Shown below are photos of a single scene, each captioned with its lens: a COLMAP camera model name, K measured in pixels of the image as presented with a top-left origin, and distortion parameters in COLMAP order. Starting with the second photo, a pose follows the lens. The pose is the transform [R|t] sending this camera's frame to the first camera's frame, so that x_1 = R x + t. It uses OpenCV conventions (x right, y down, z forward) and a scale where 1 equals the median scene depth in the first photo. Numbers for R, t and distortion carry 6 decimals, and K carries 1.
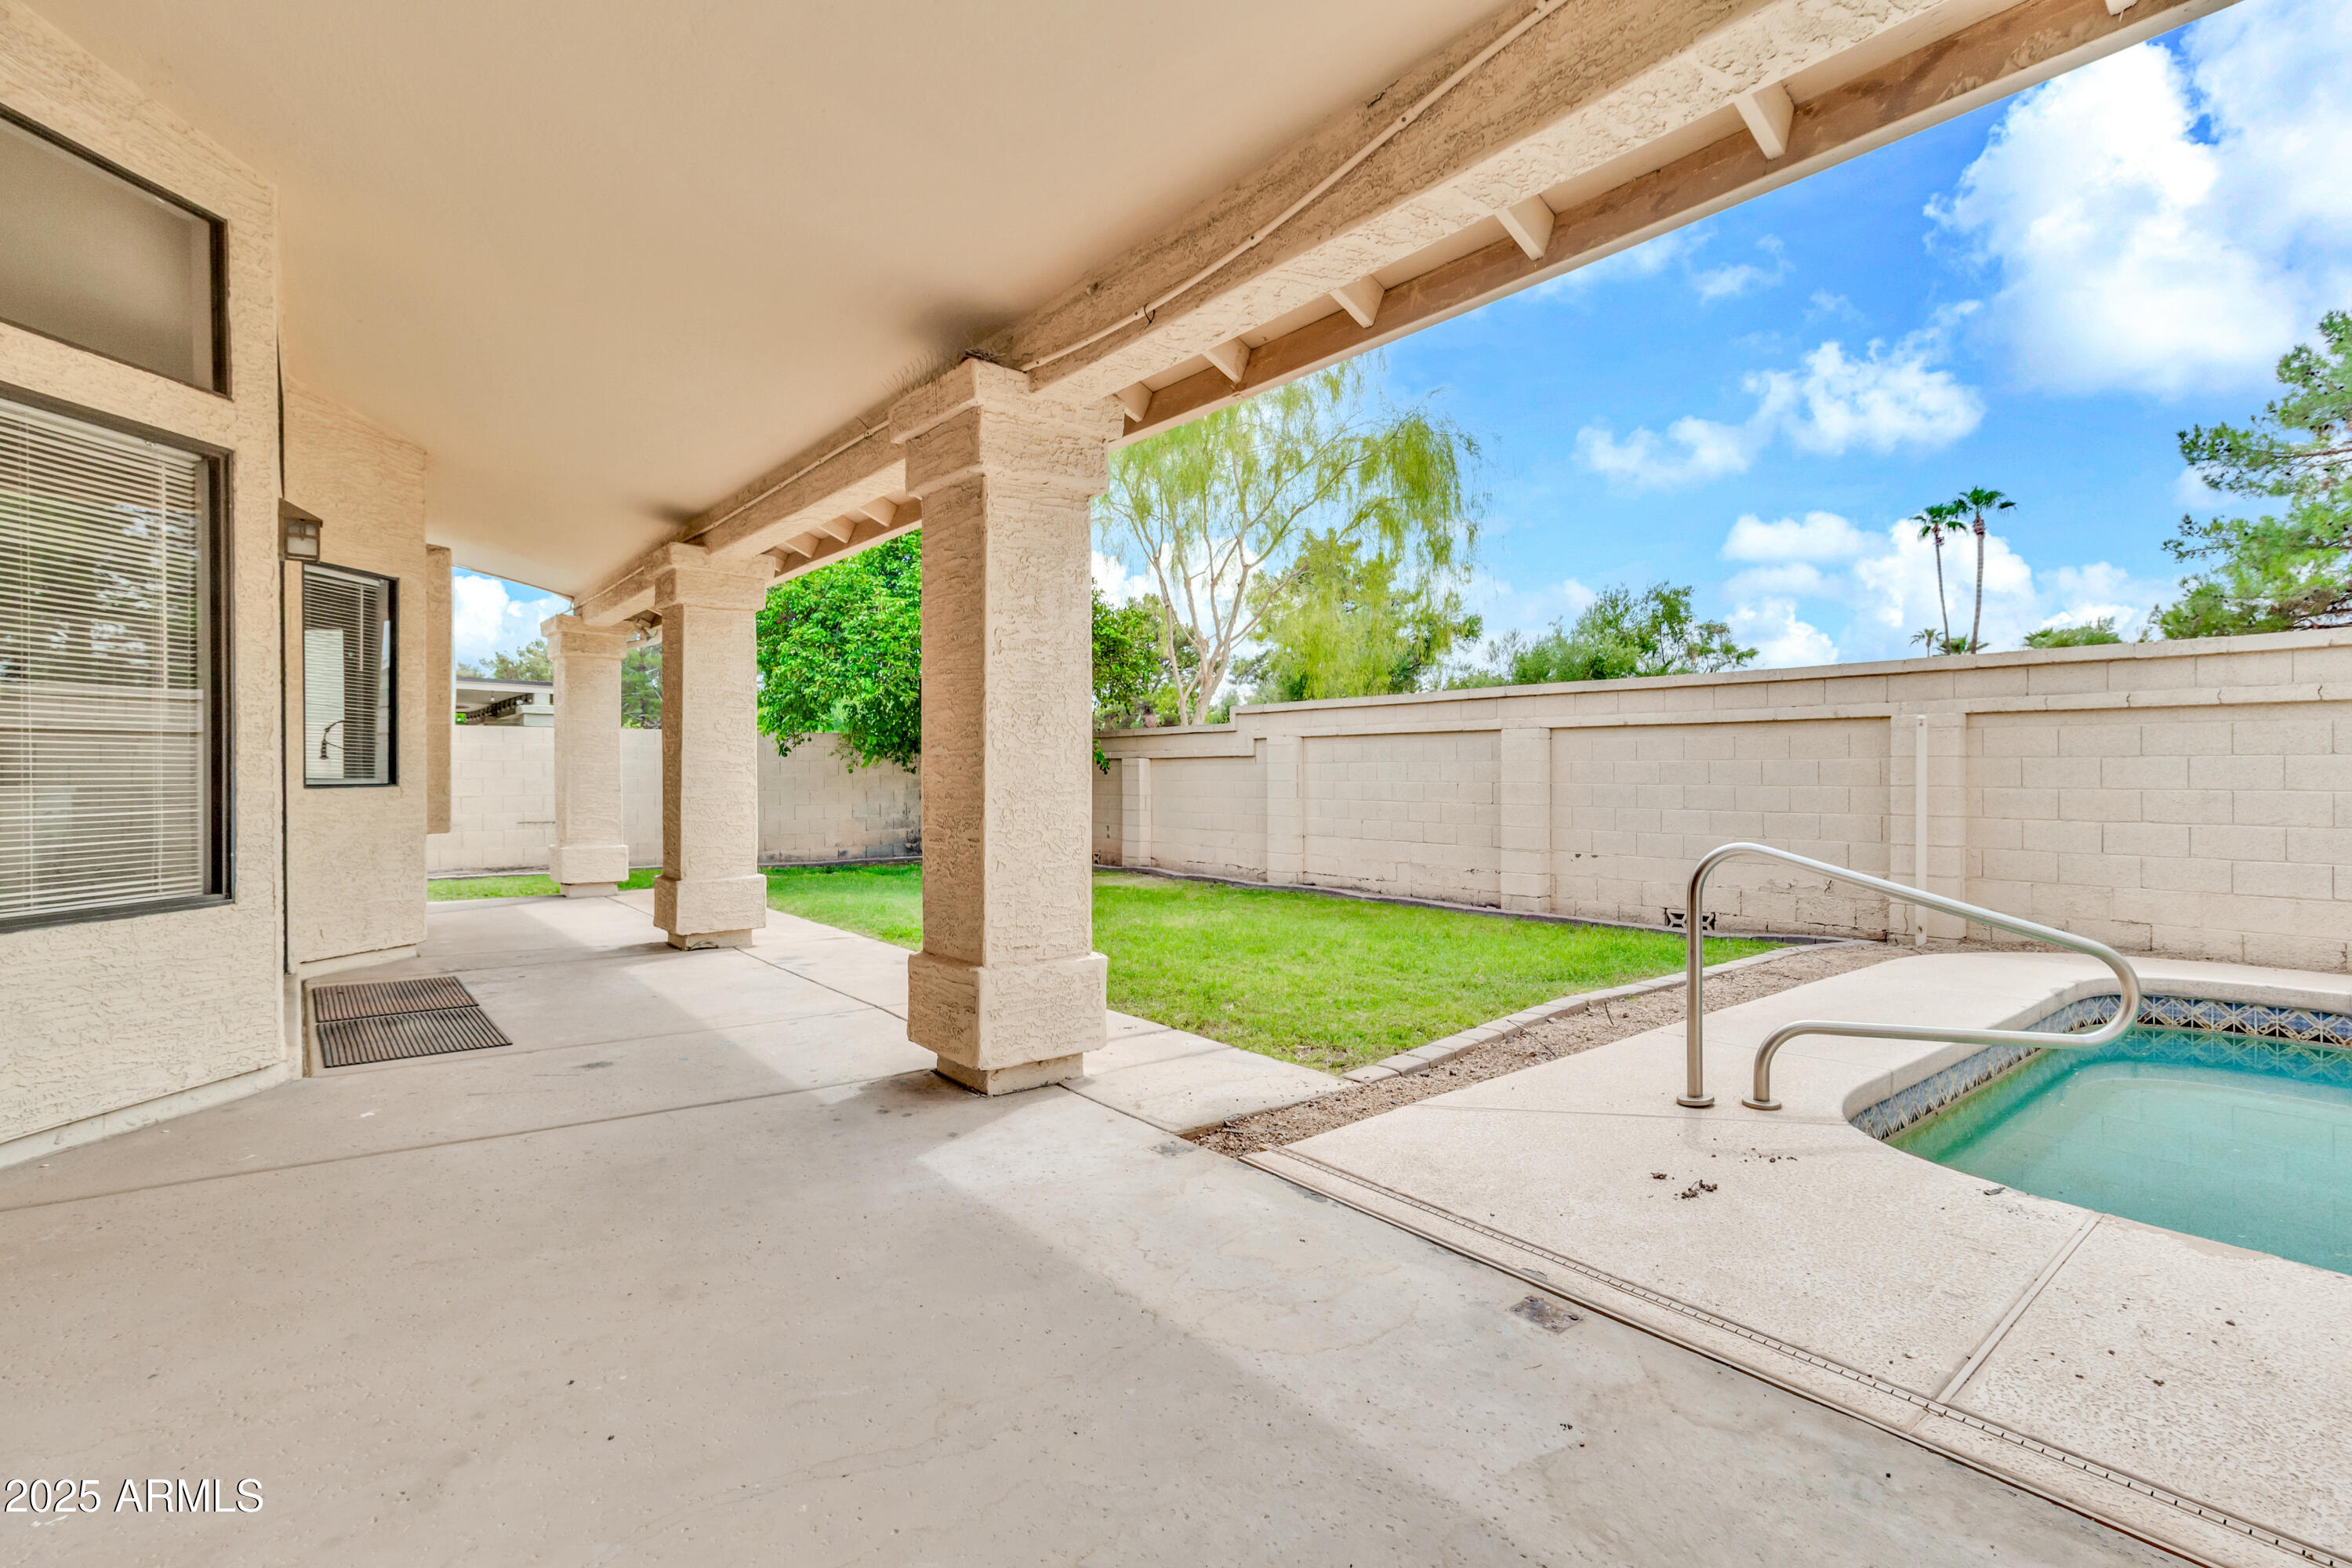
lens RADIAL K [[1084.6, 0, 1179.0], [0, 1084.6, 770.8], [0, 0, 1]] dist [0.003078, 0.000864]
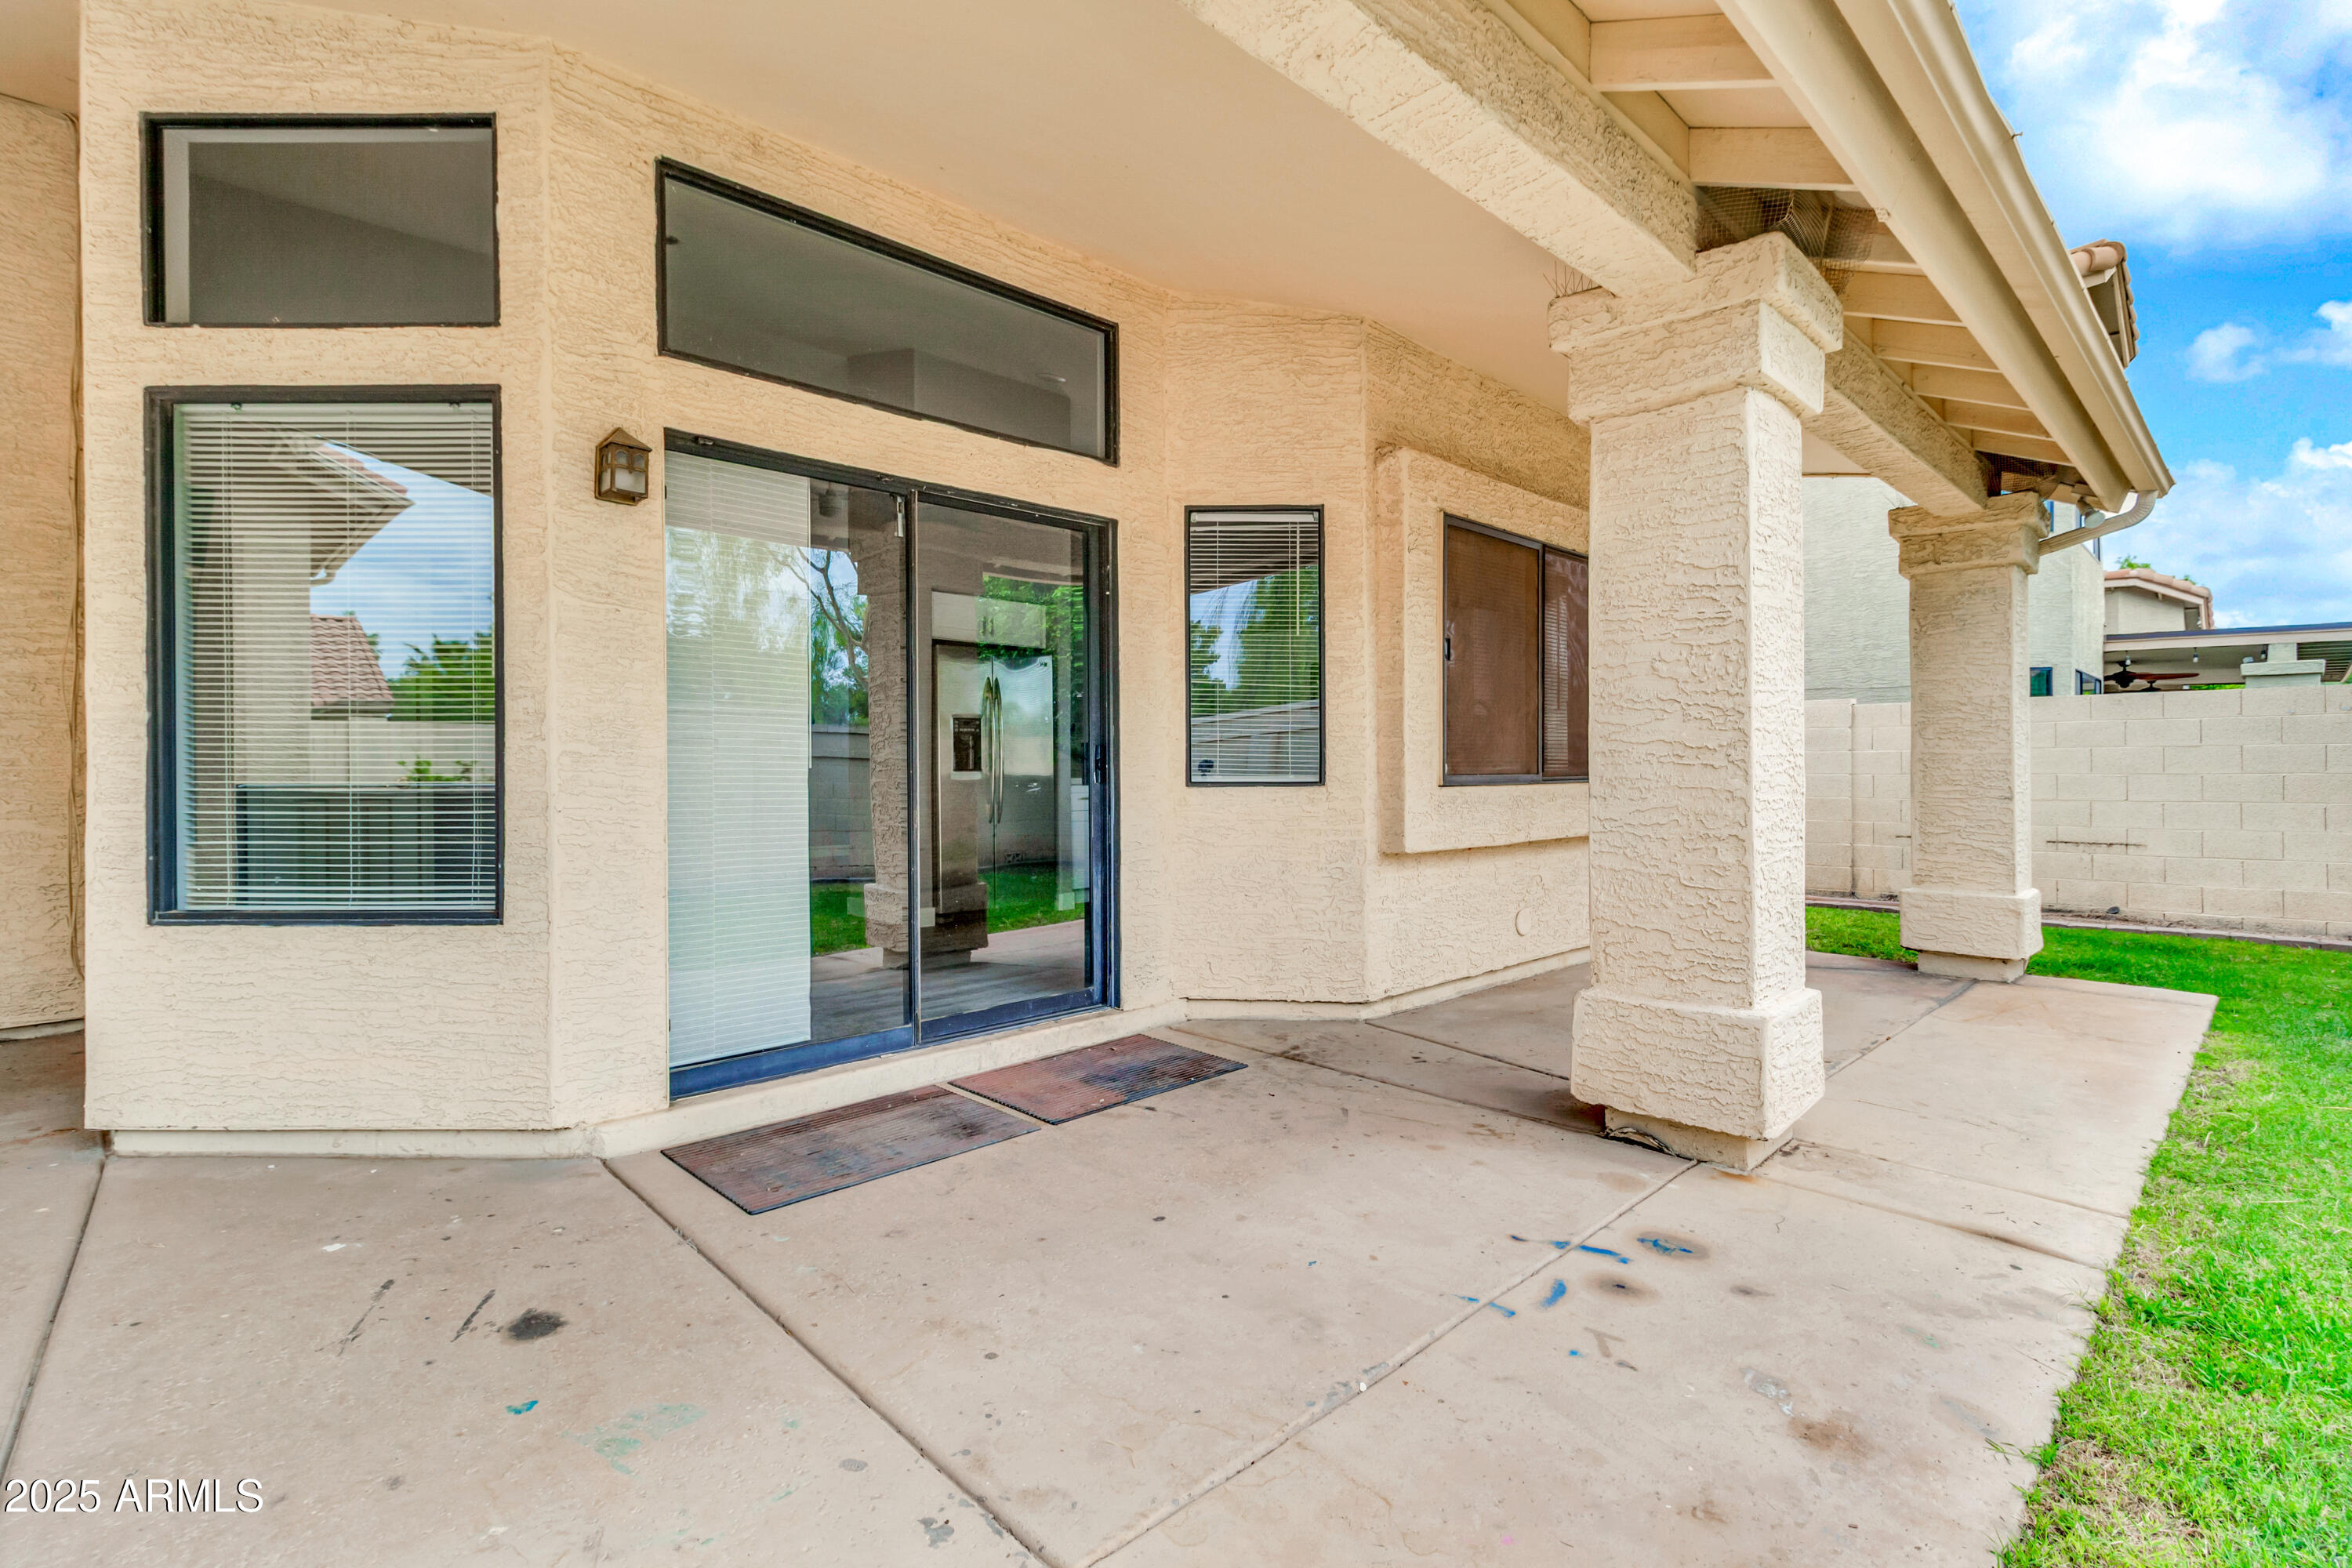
lens RADIAL K [[1084.6, 0, 1179.7], [0, 1084.6, 767.7], [0, 0, 1]] dist [0.003078, 0.000864]
pose [[0.091029, 0.001890, -0.995846, 0.009110], [0.002803, 0.999994, 0.002154, 0.000183], [0.995844, -0.002987, 0.091024, 0.825394]]
